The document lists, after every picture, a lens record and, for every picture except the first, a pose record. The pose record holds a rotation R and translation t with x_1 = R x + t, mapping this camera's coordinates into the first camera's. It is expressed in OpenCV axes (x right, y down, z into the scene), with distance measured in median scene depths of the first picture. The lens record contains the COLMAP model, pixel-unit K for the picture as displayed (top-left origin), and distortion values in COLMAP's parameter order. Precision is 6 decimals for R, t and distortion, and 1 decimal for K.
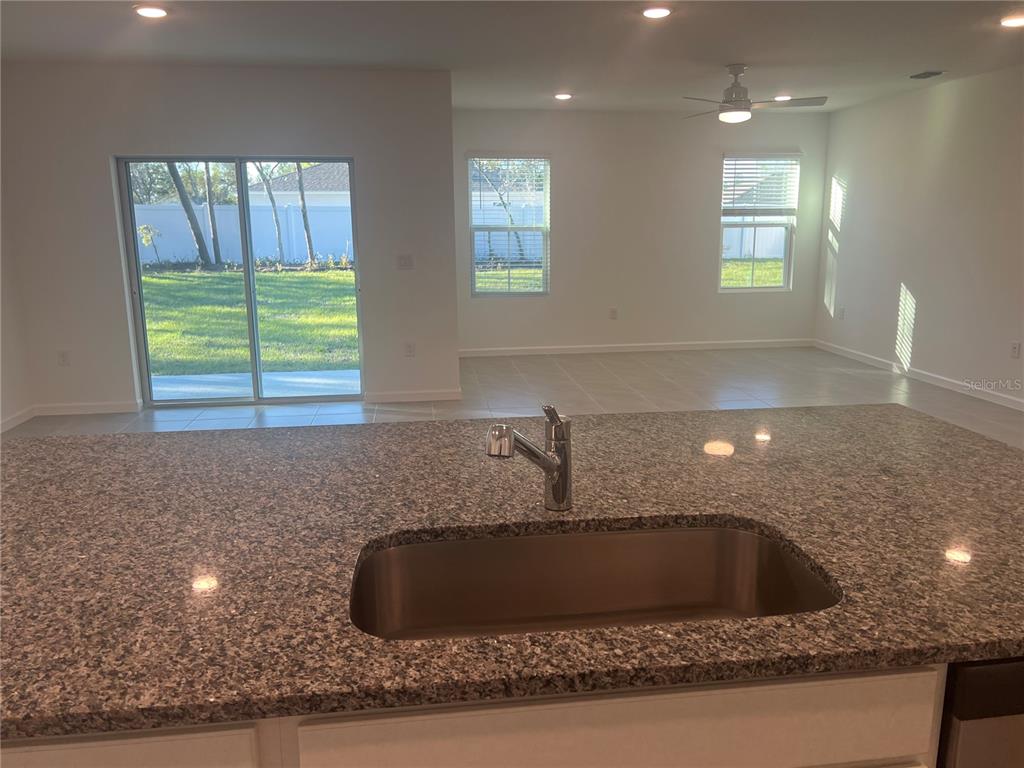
lens RADIAL K [[766.5, 0, 515.5], [0, 766.5, 380.7], [0, 0, 1]] dist [0.053044, -0.064561]
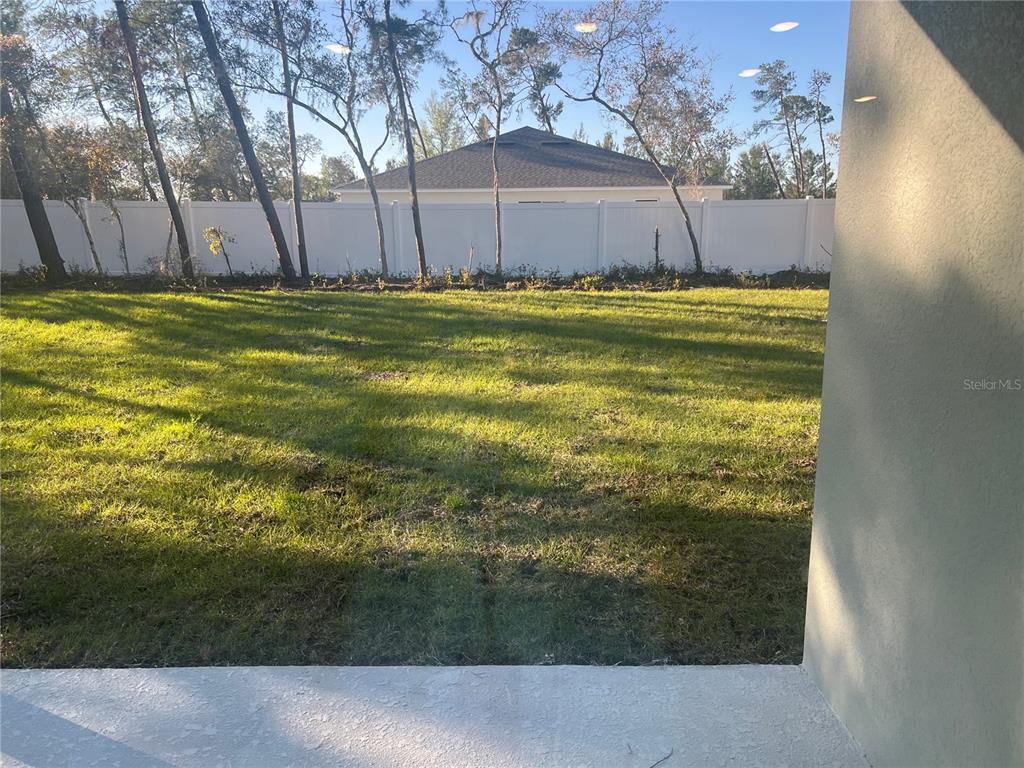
lens RADIAL K [[766.5, 0, 508.6], [0, 766.5, 386.9], [0, 0, 1]] dist [0.053044, -0.064561]
pose [[0.990846, 0.030353, -0.131541, -0.097300], [-0.030345, 0.999537, 0.002068, -0.062158], [0.131543, 0.001943, 0.991309, 0.327092]]
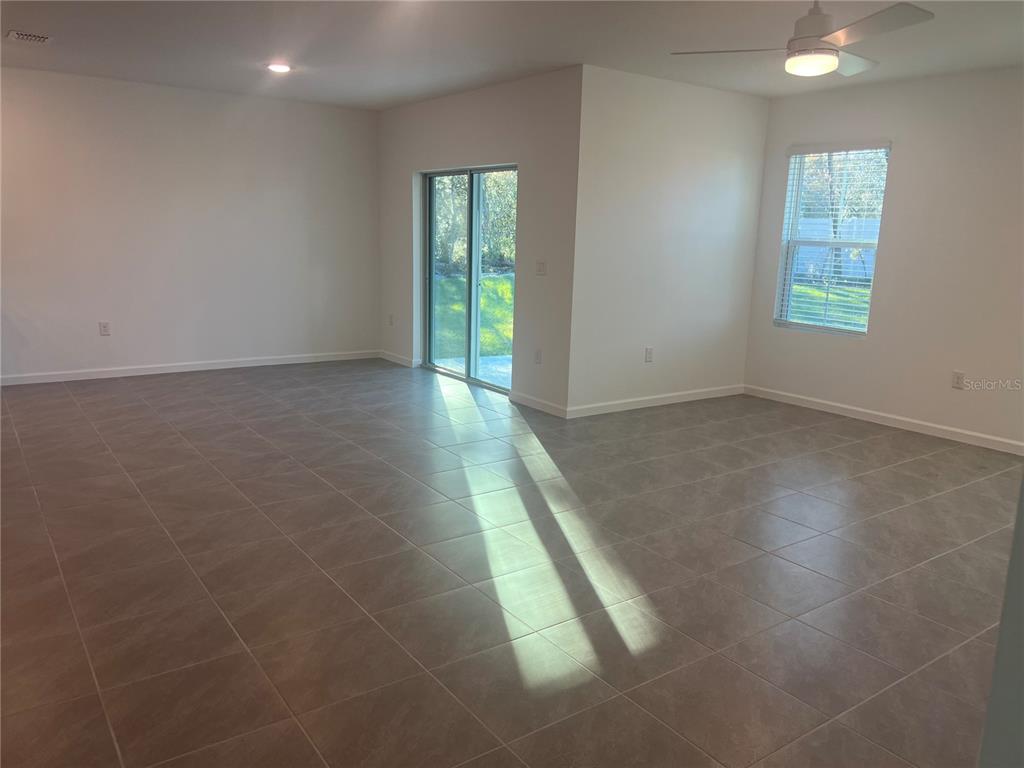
lens RADIAL K [[766.5, 0, 514.5], [0, 766.5, 385.7], [0, 0, 1]] dist [0.053044, -0.064561]
pose [[0.470253, 0.193697, -0.861013, 0.245646], [-0.209764, 0.972190, 0.104142, -0.034893], [0.857240, 0.131636, 0.497806, 0.171321]]
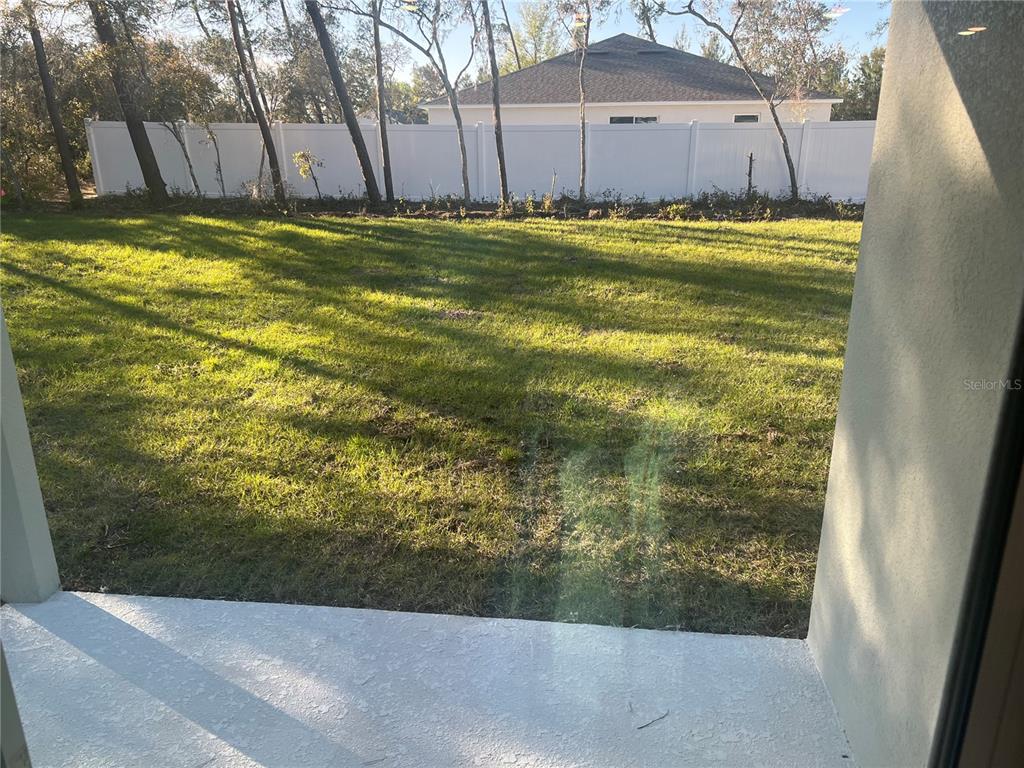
lens RADIAL K [[766.5, 0, 507.5], [0, 766.5, 397.7], [0, 0, 1]] dist [0.053044, -0.064561]
pose [[0.967923, 0.085047, -0.236414, -0.084755], [-0.055111, 0.989919, 0.130476, -0.078900], [0.245127, -0.113262, 0.962852, 0.316969]]
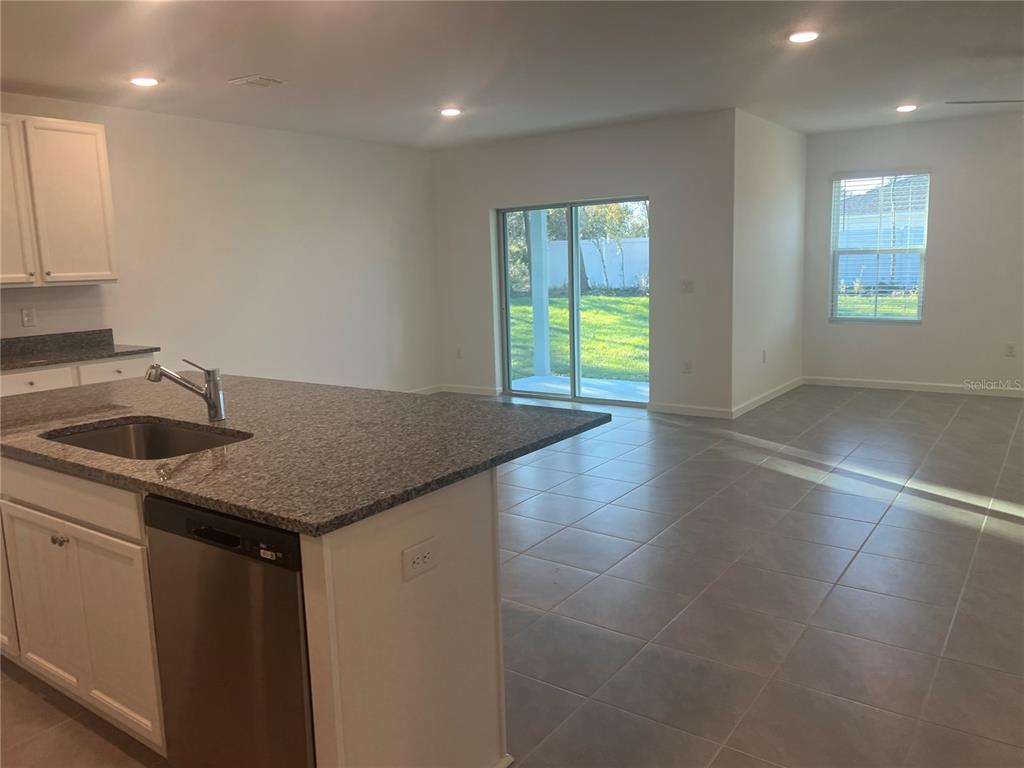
lens RADIAL K [[766.5, 0, 505.9], [0, 766.5, 374.5], [0, 0, 1]] dist [0.053044, -0.064561]
pose [[0.728126, 0.085981, -0.680029, 0.144587], [-0.112567, 0.993631, 0.005104, -0.002279], [0.676137, 0.072833, 0.733168, 0.011472]]
